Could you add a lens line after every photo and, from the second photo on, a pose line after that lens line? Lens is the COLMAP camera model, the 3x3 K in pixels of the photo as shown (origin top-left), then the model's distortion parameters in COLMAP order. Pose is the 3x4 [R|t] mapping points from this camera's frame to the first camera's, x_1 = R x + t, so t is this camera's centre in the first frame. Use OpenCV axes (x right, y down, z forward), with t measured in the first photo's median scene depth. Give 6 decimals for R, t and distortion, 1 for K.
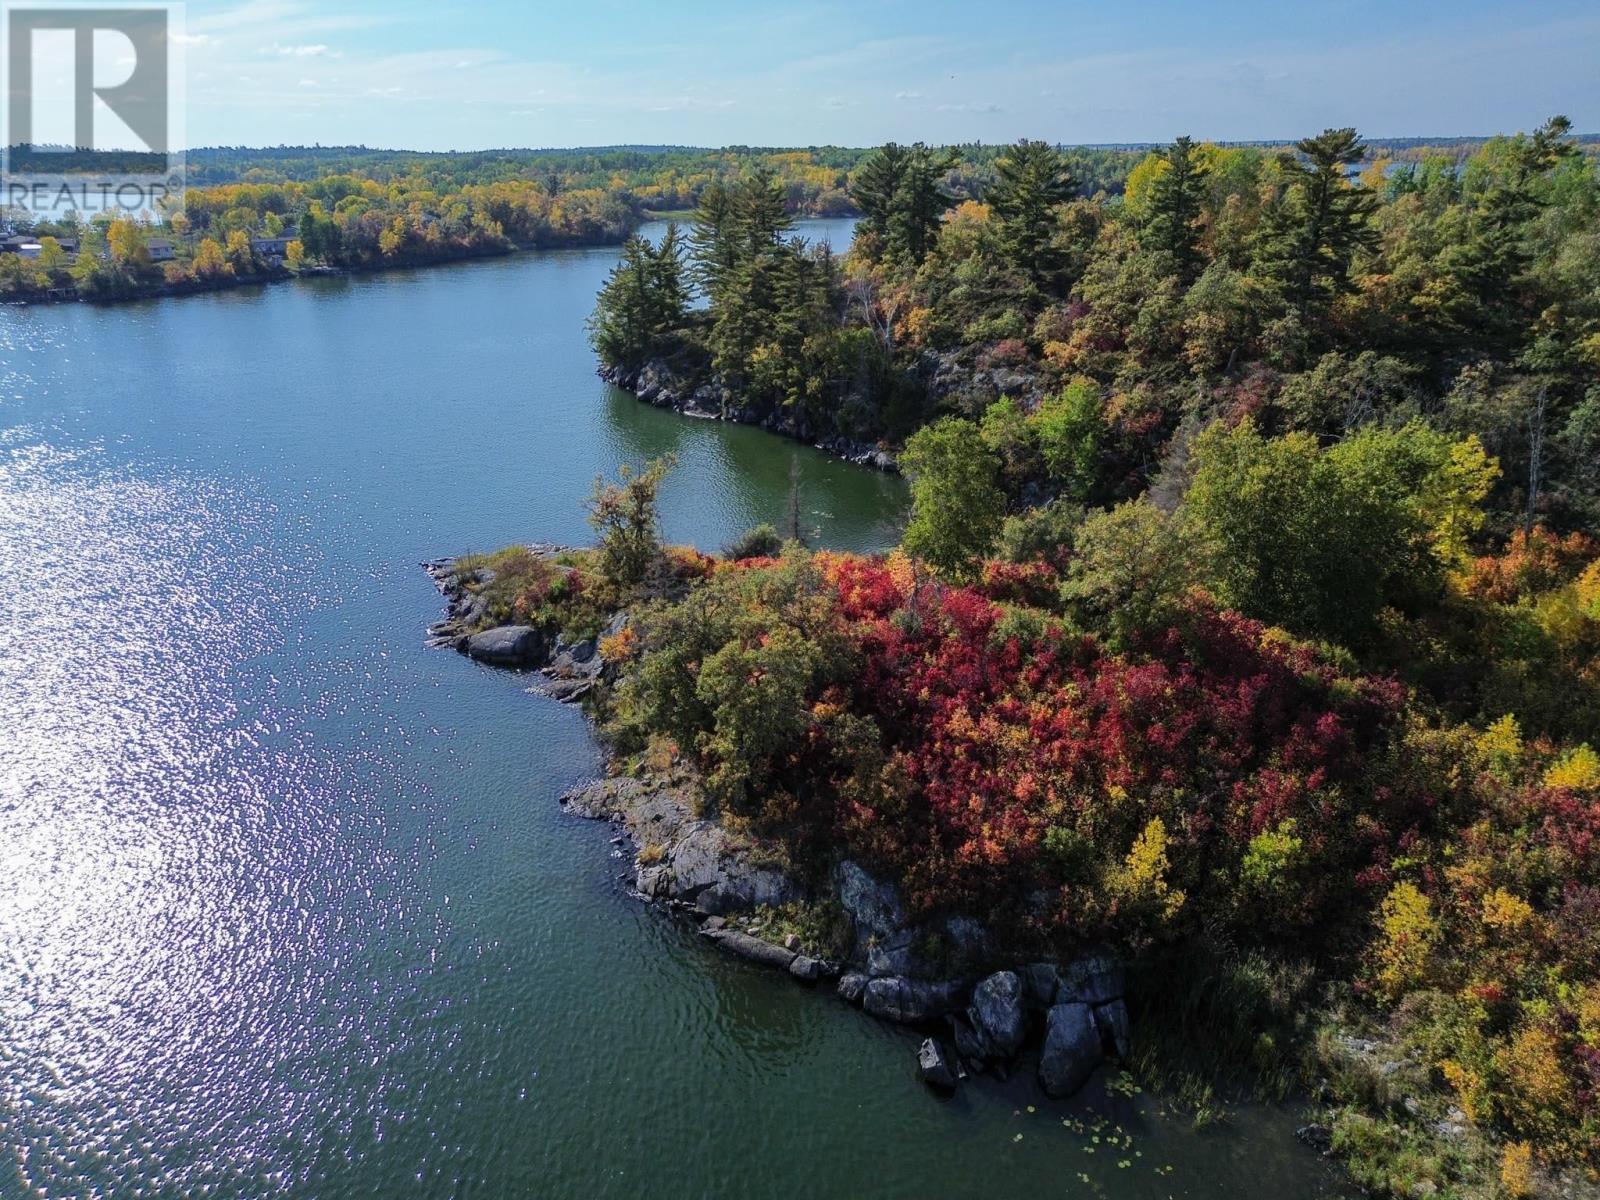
lens RADIAL K [[1127.4, 0, 800.0], [0, 1127.4, 600.0], [0, 0, 1]] dist [0.081567, -0.087988]
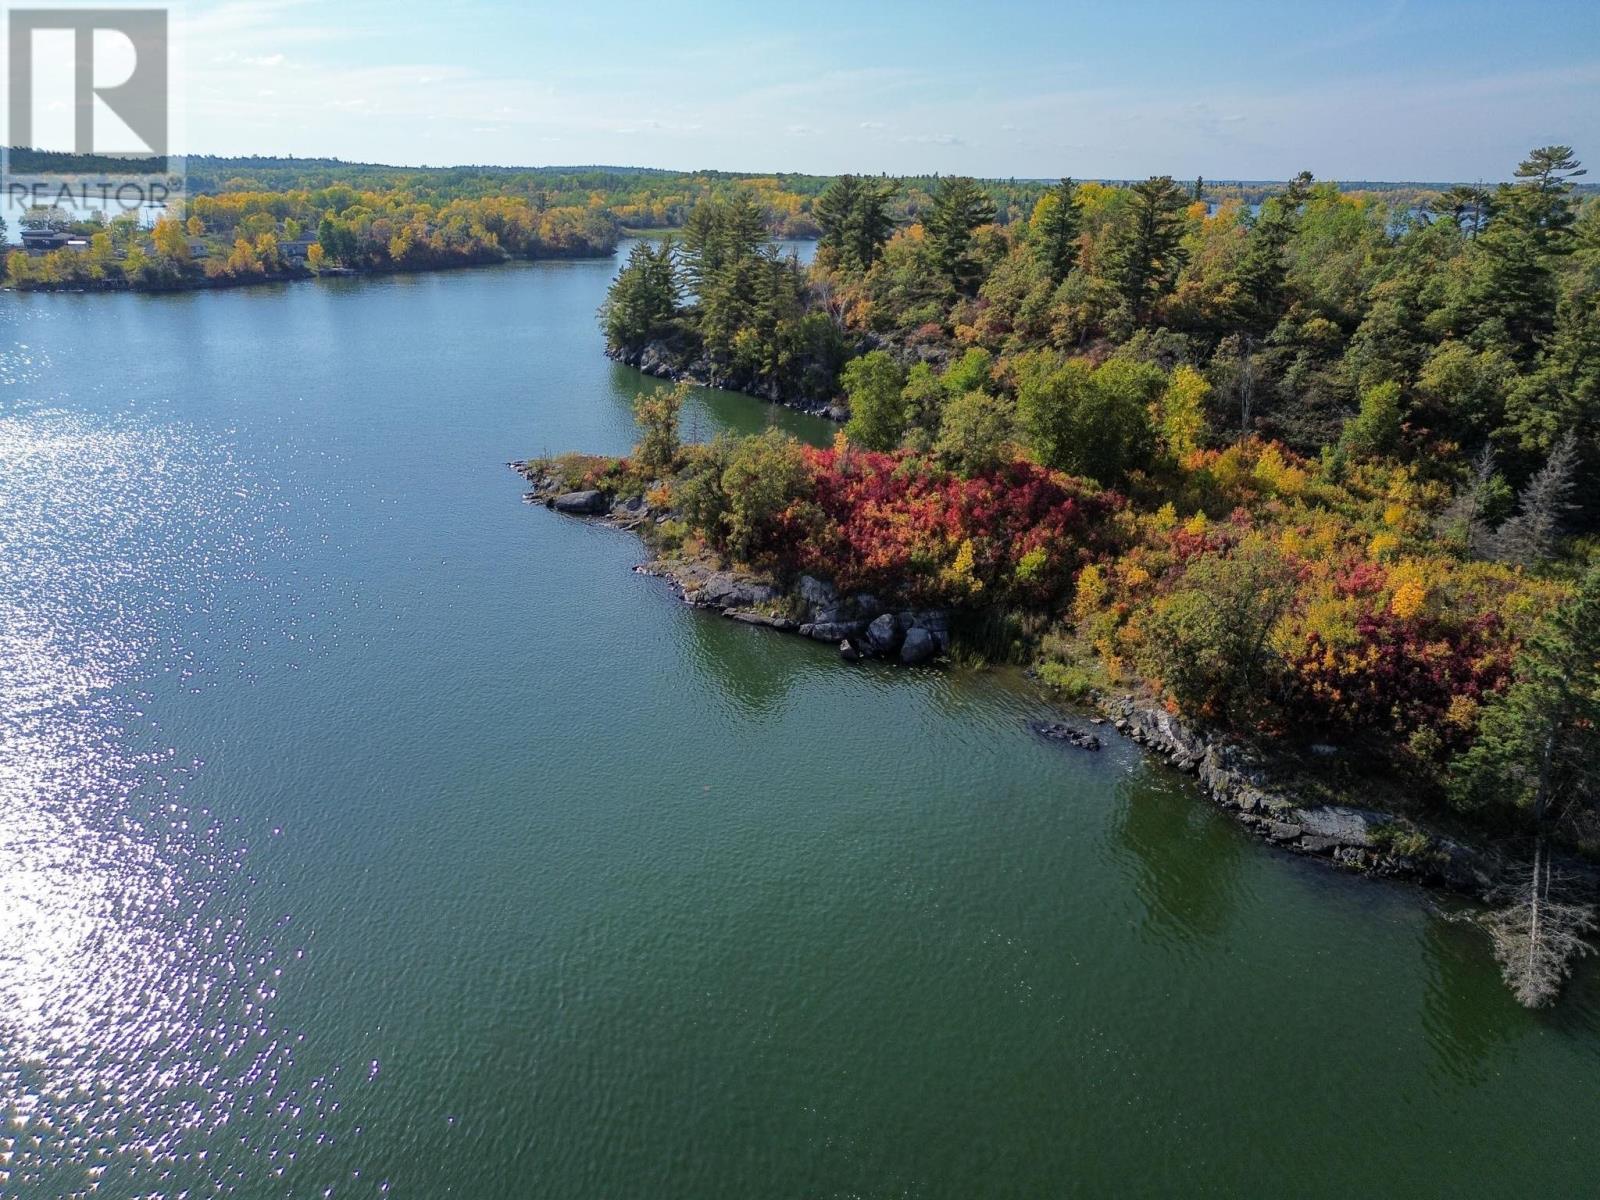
lens RADIAL K [[1127.4, 0, 800.0], [0, 1127.4, 600.0], [0, 0, 1]] dist [0.081567, -0.087988]
pose [[0.999242, 0.015924, 0.035522, -0.012227], [-0.015234, 0.999692, -0.019594, 0.126816], [-0.035823, 0.019038, 0.999177, -0.331417]]
